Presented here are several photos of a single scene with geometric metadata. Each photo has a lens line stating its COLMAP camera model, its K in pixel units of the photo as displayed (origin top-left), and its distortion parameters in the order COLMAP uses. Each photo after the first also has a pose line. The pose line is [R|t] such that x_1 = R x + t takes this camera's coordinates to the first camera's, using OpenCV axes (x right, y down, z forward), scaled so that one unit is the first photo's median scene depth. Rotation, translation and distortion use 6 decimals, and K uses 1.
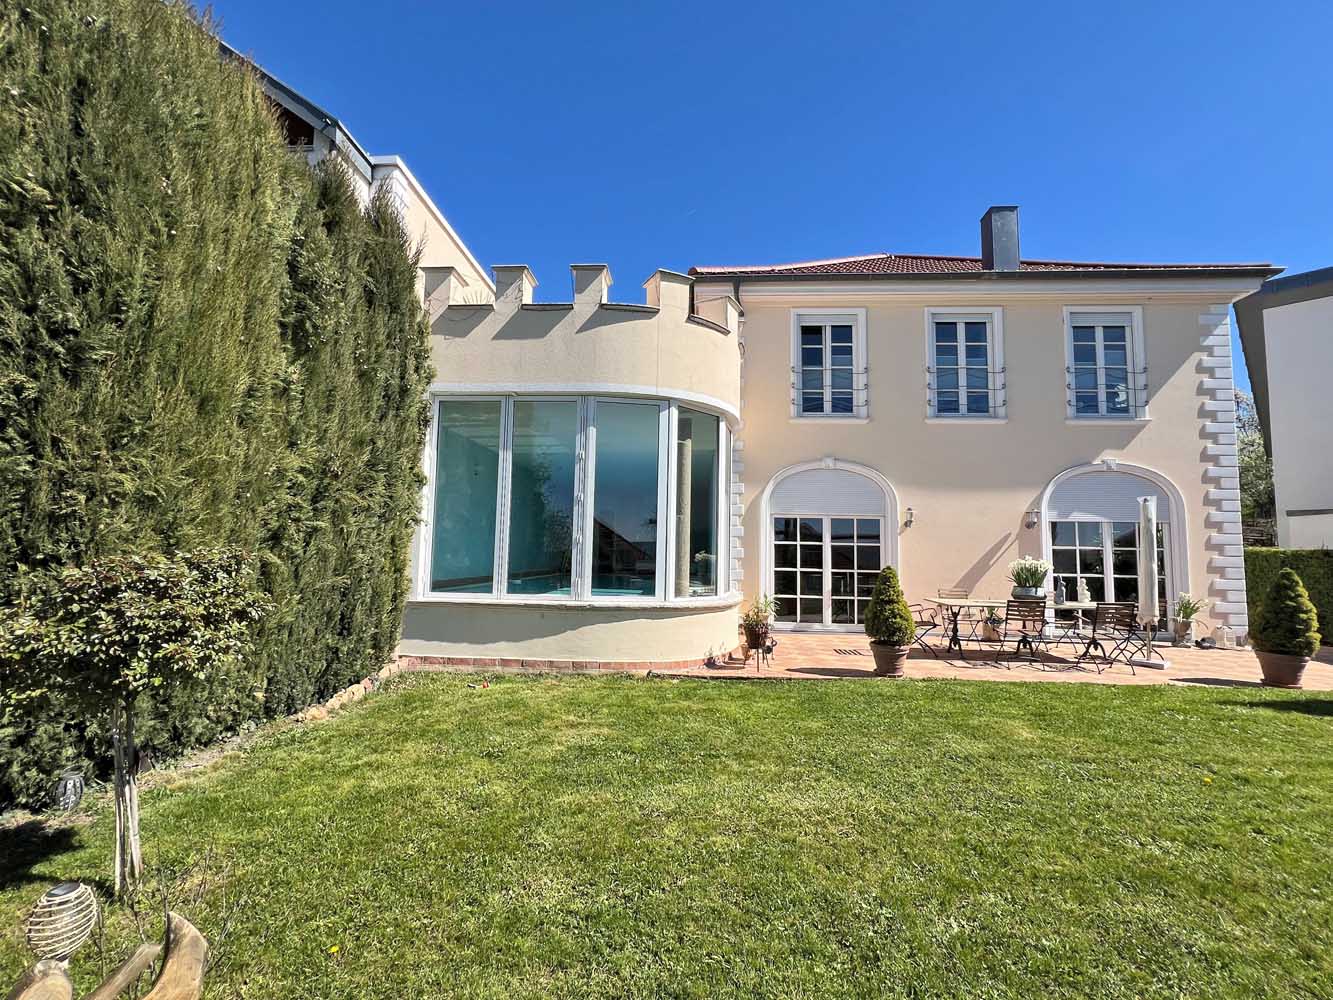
lens RADIAL K [[619.7, 0, 662.2], [0, 619.7, 498.0], [0, 0, 1]] dist [-0.004464, -0.000341]
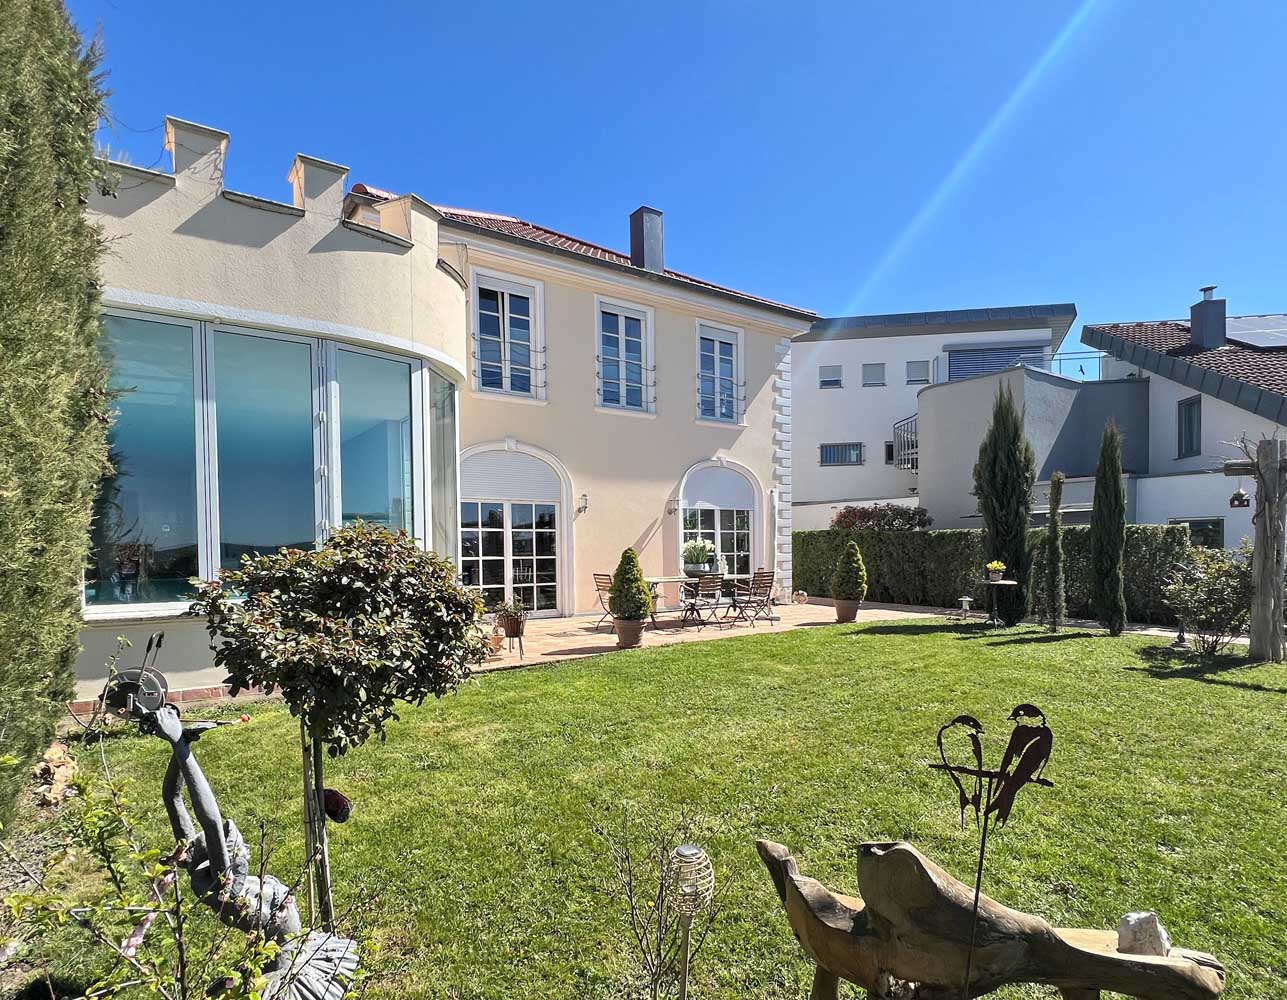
lens RADIAL K [[712.1, 0, 631.1], [0, 712.1, 569.8], [0, 0, 1]] dist [-0.008845, -0.000946]
pose [[0.770478, -0.047520, 0.635693, -0.297449], [-0.029072, 0.993561, 0.109508, 0.009101], [-0.636804, -0.102854, 0.764135, 0.036786]]
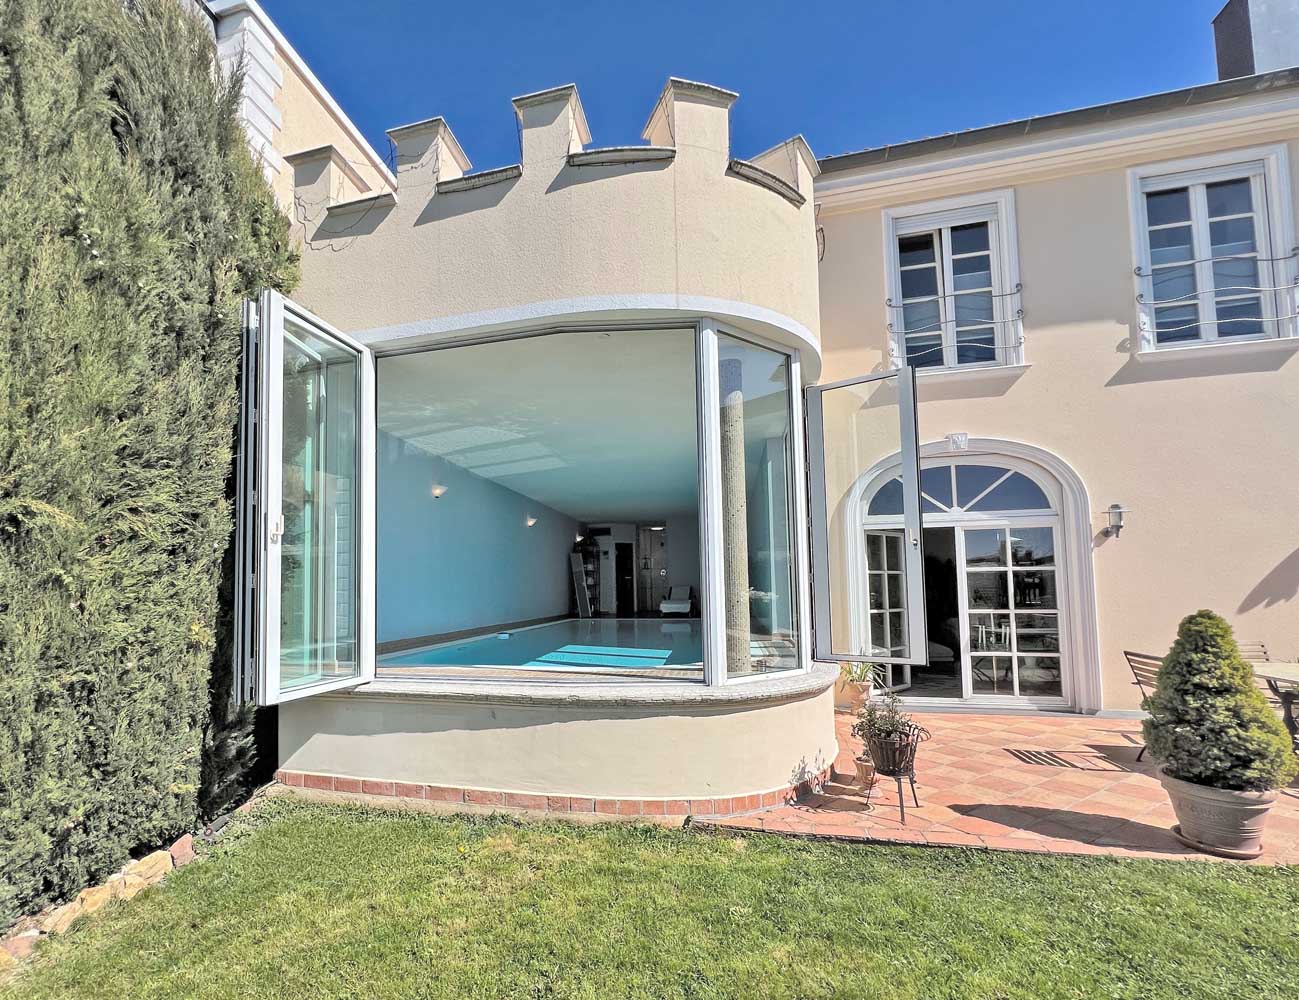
lens RADIAL K [[582.2, 0, 564.6], [0, 582.2, 561.3], [0, 0, 1]] dist [-0.006002, -0.000198]
pose [[0.977448, -0.044686, -0.206393, -0.007553], [0.052767, 0.998034, 0.033817, 0.023695], [0.204476, -0.043945, 0.977885, 0.342935]]
